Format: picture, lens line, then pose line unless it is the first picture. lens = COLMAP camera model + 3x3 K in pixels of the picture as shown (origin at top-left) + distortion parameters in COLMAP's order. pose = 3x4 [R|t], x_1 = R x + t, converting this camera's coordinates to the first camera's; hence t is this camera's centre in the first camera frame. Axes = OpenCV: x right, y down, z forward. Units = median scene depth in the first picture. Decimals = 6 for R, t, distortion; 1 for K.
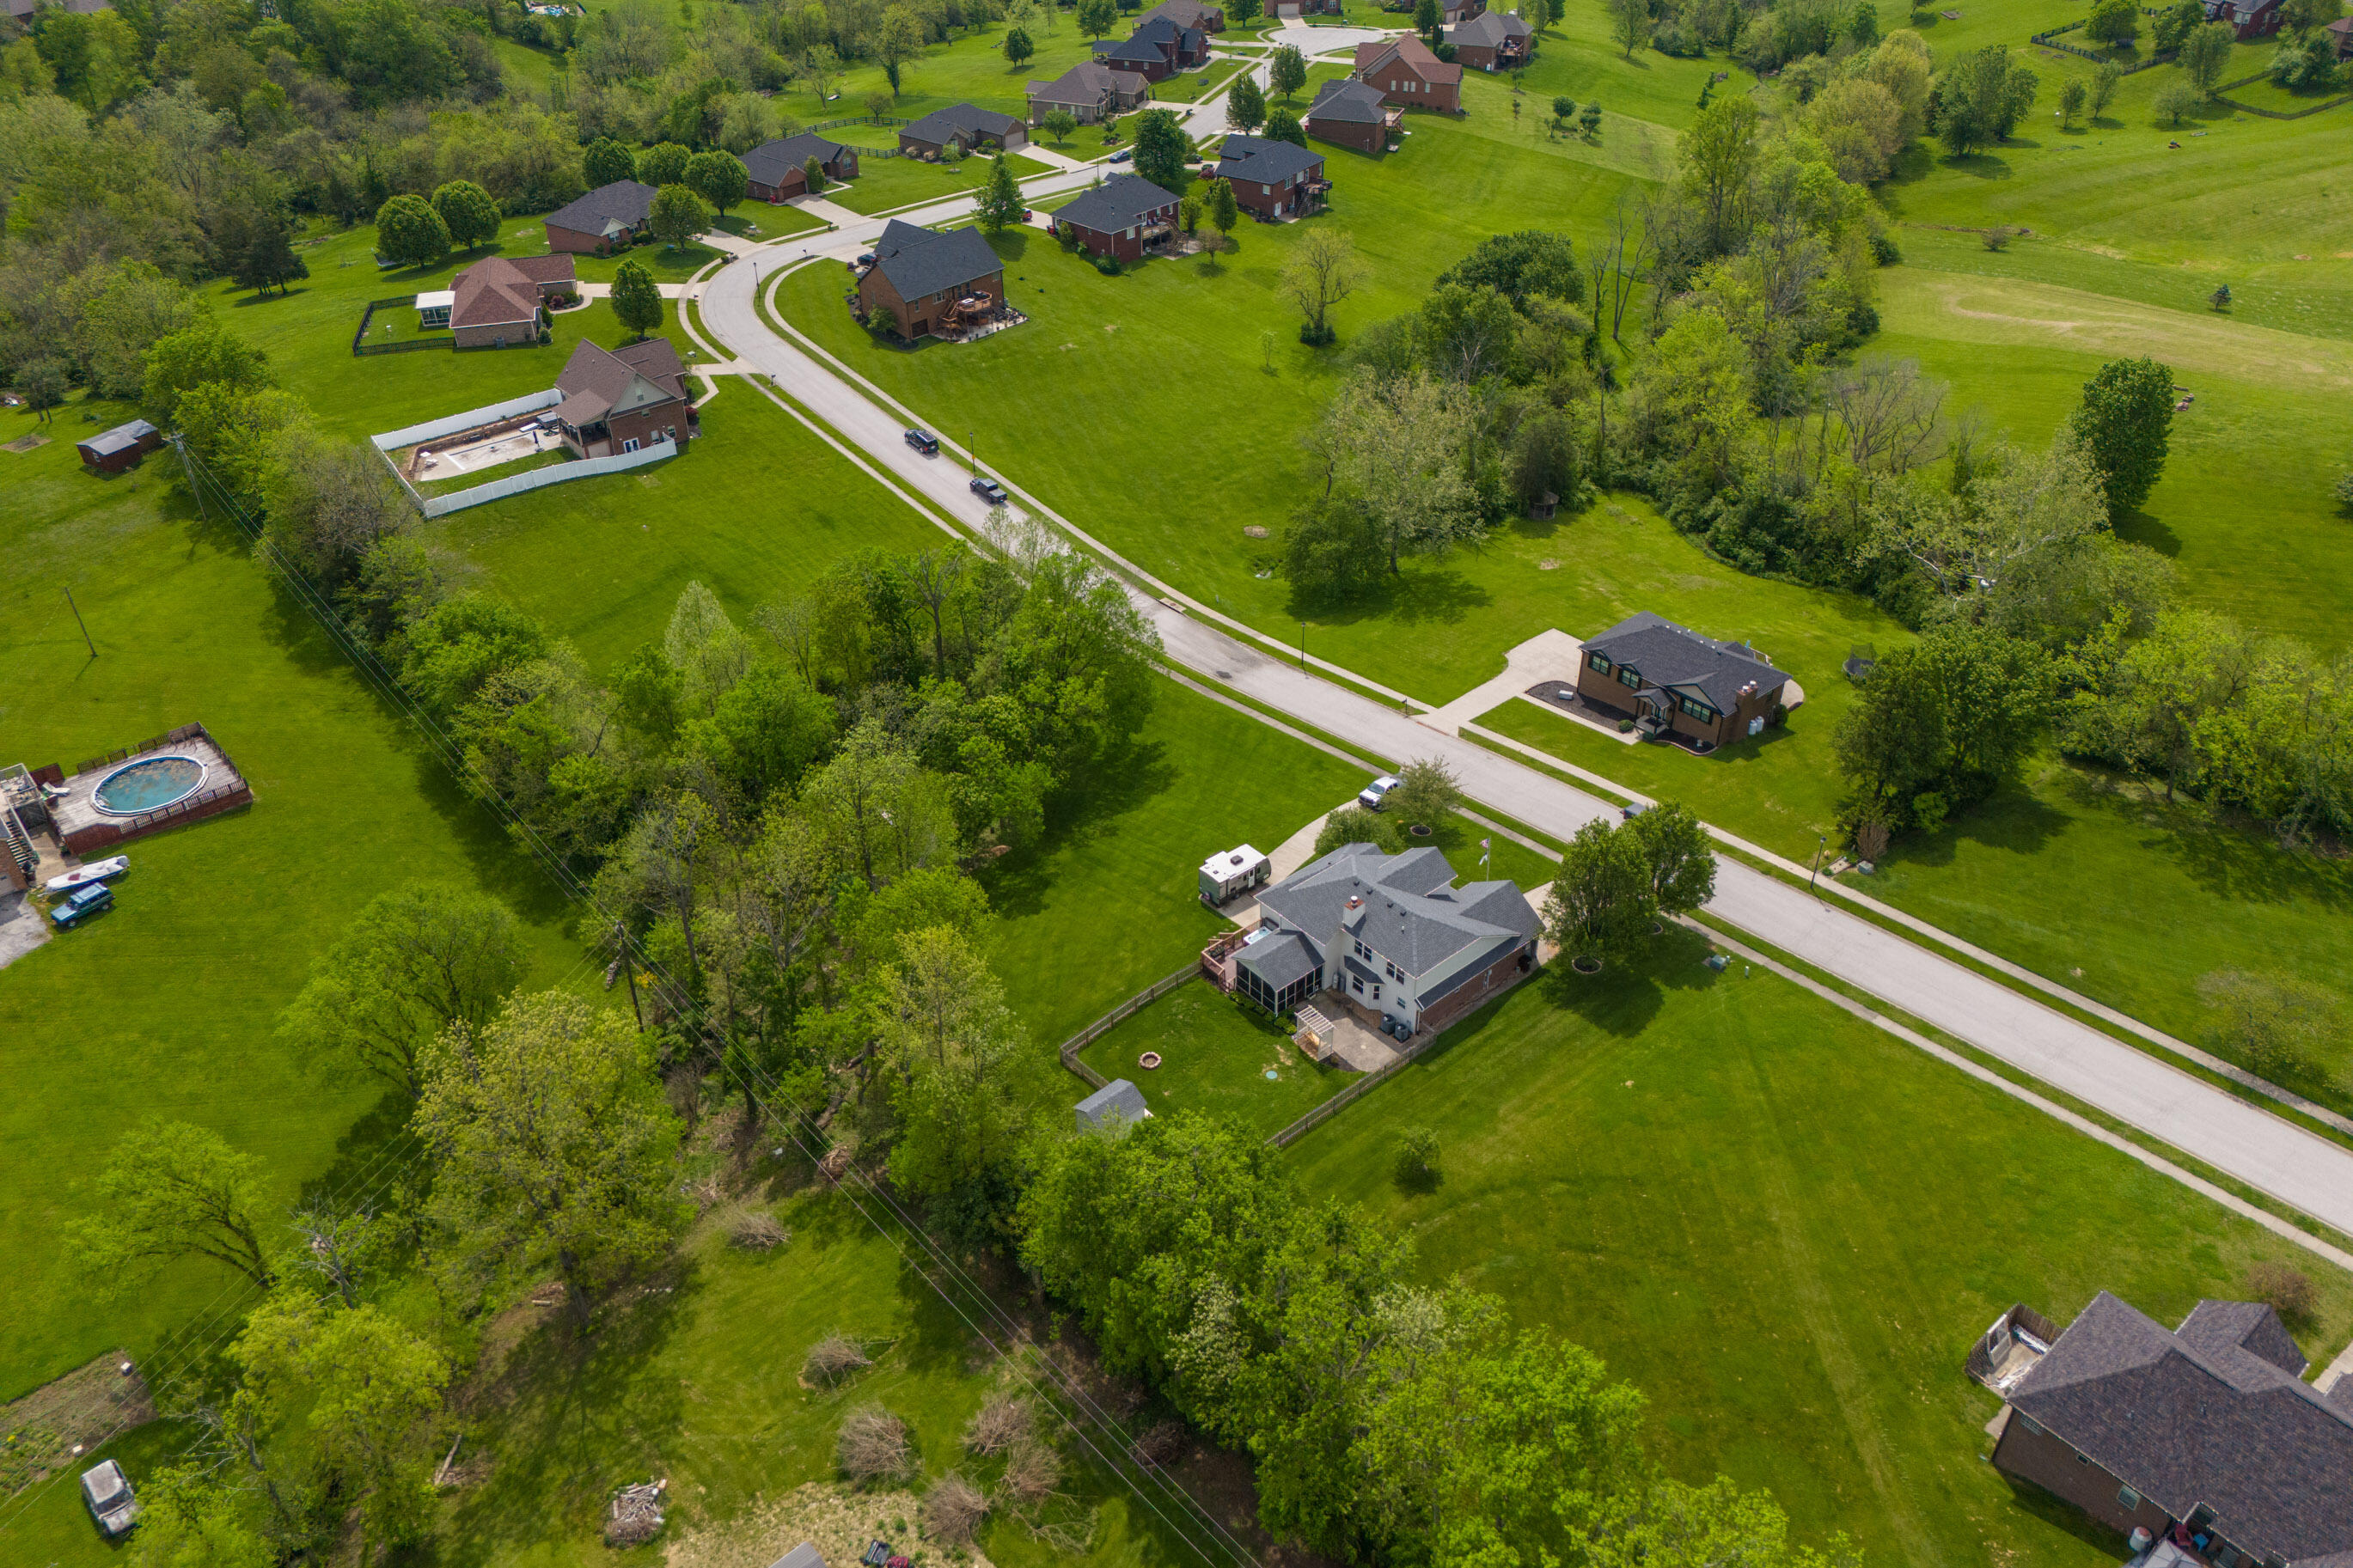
lens RADIAL K [[1758.3, 0, 1148.3], [0, 1758.3, 787.3], [0, 0, 1]] dist [0.105391, -0.113281]
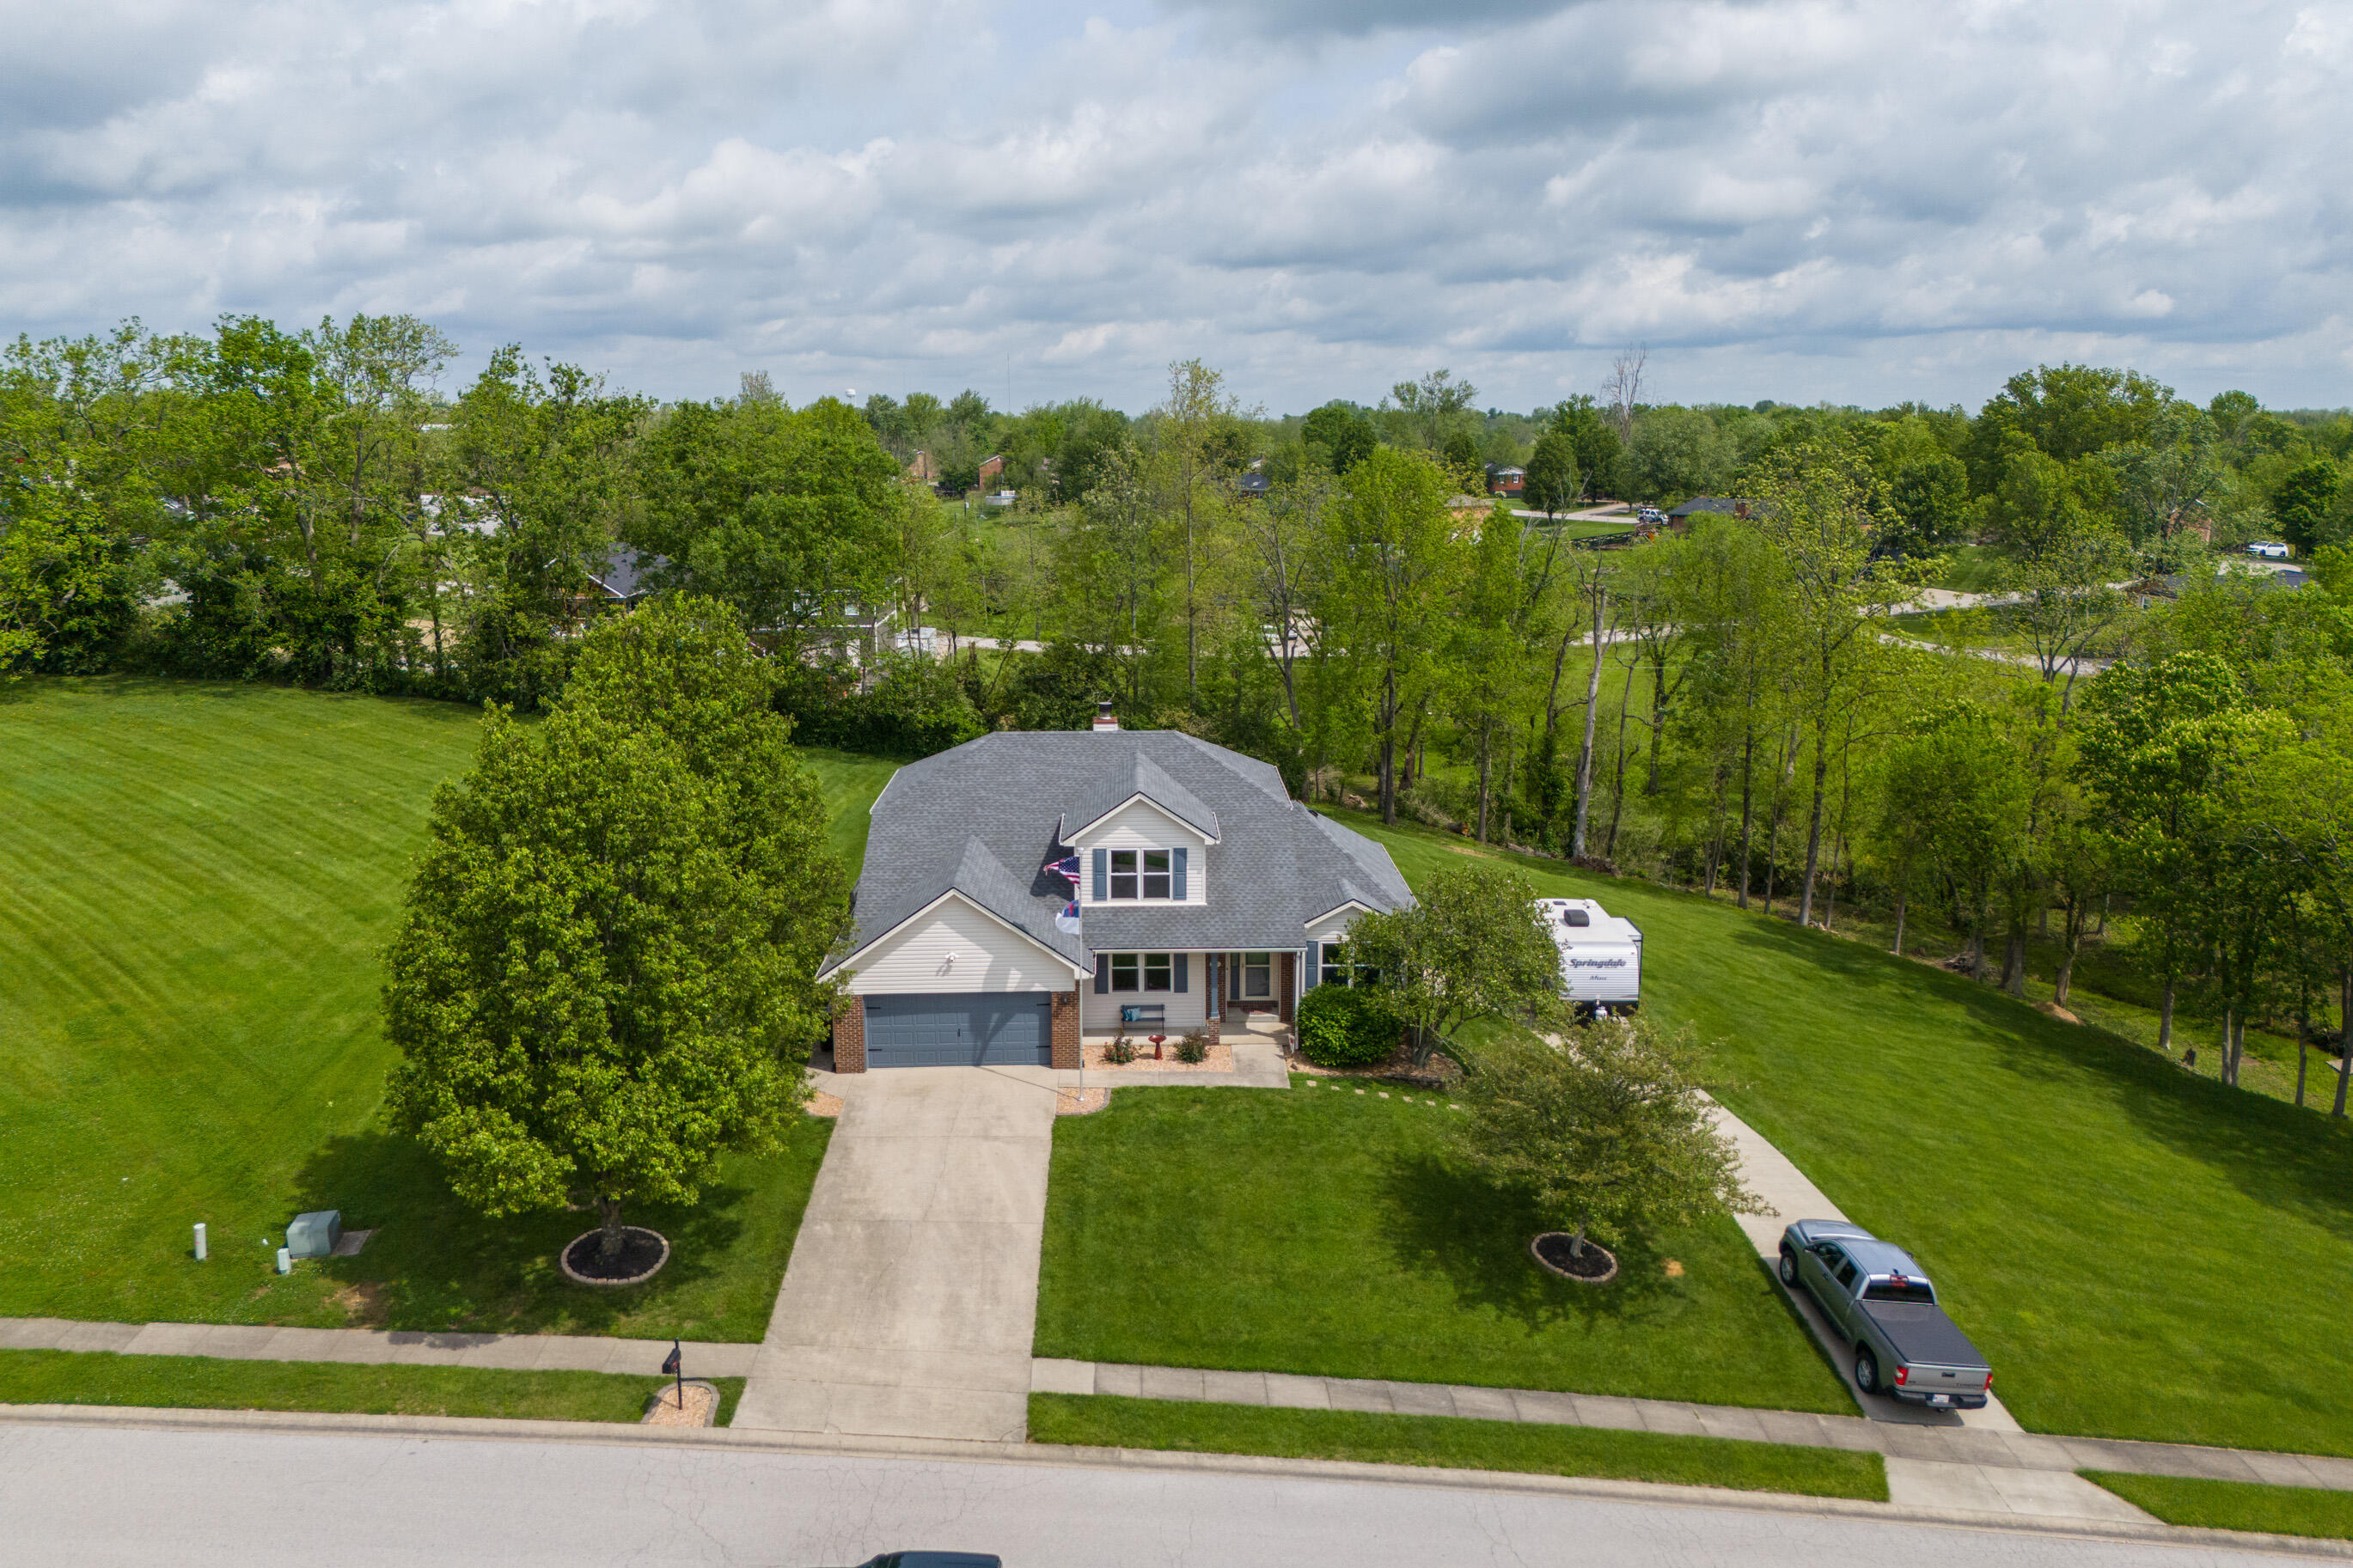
lens RADIAL K [[1733.6, 0, 1172.5], [0, 1733.6, 751.7], [0, 0, 1]] dist [0.044495, -0.011435]
pose [[-0.616439, 0.168797, -0.769097, 0.363118], [-0.442074, 0.734092, 0.515441, -0.134696], [0.651593, 0.657736, -0.377902, 0.949550]]
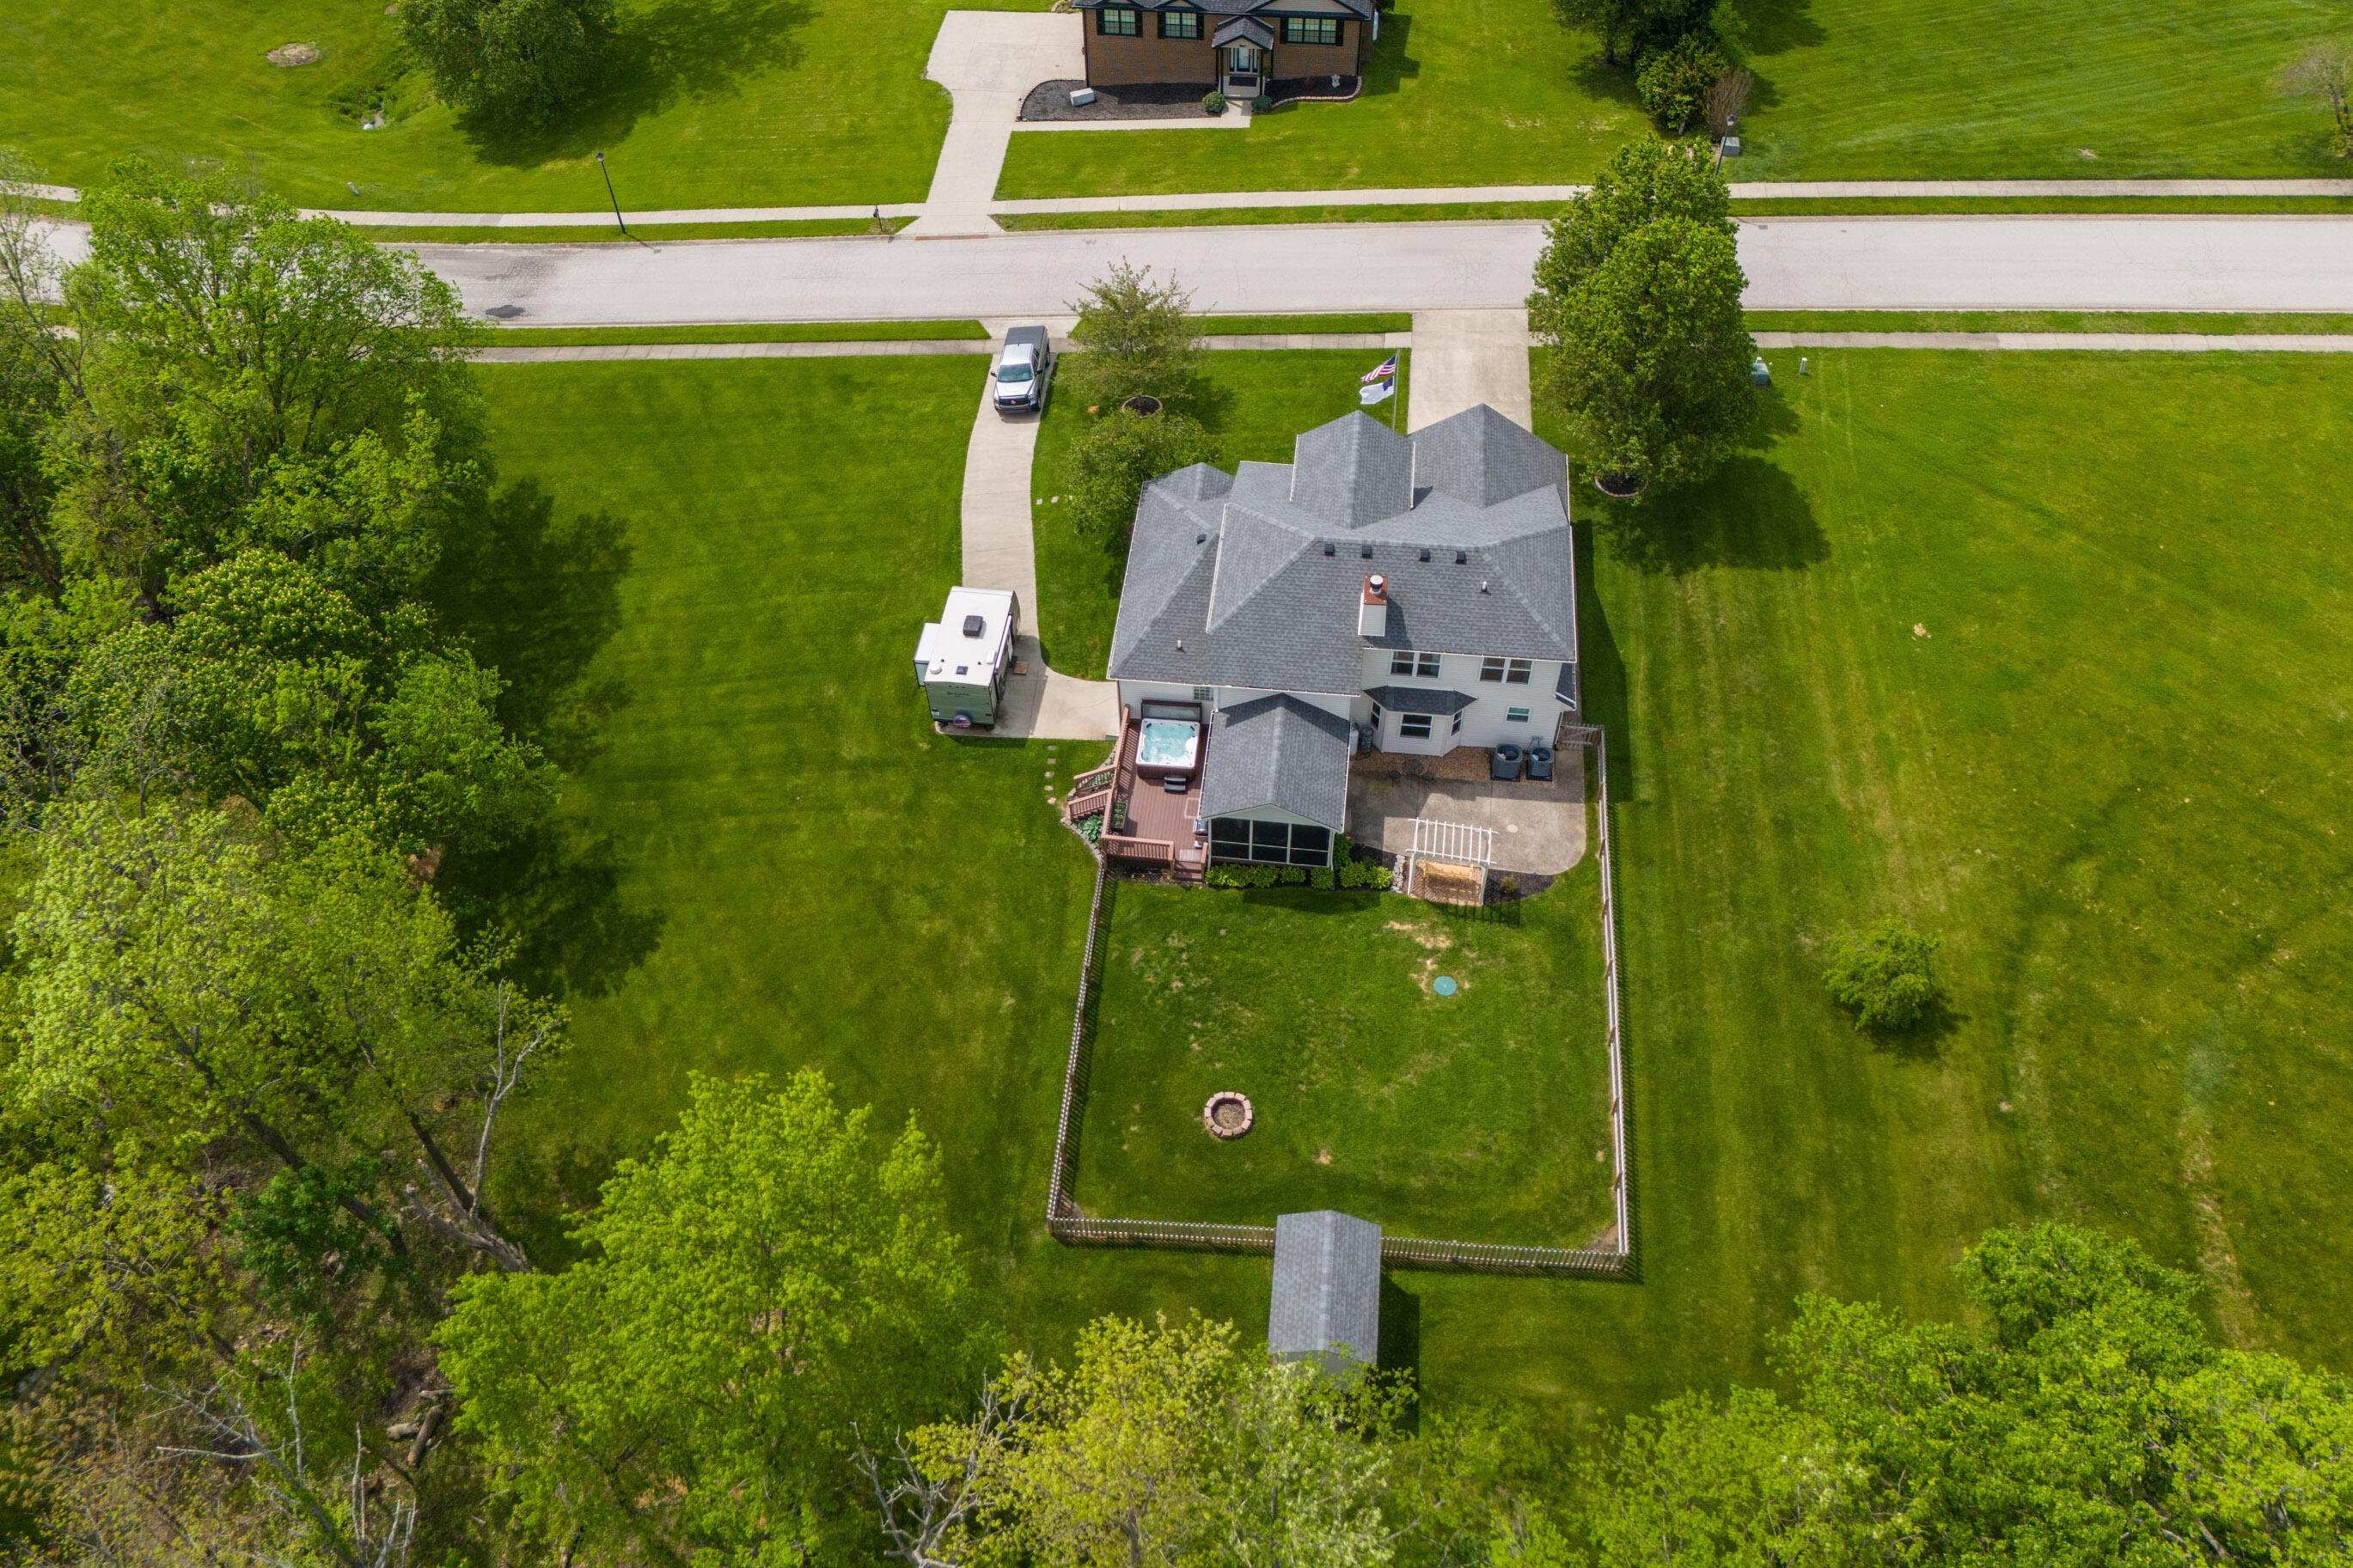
lens RADIAL K [[1733.6, 0, 1172.5], [0, 1733.6, 751.7], [0, 0, 1]] dist [0.044495, -0.011435]
pose [[0.723573, -0.533220, 0.438314, -0.123002], [0.398886, 0.841259, 0.364928, -0.073028], [-0.563322, -0.089215, 0.821407, 0.511388]]
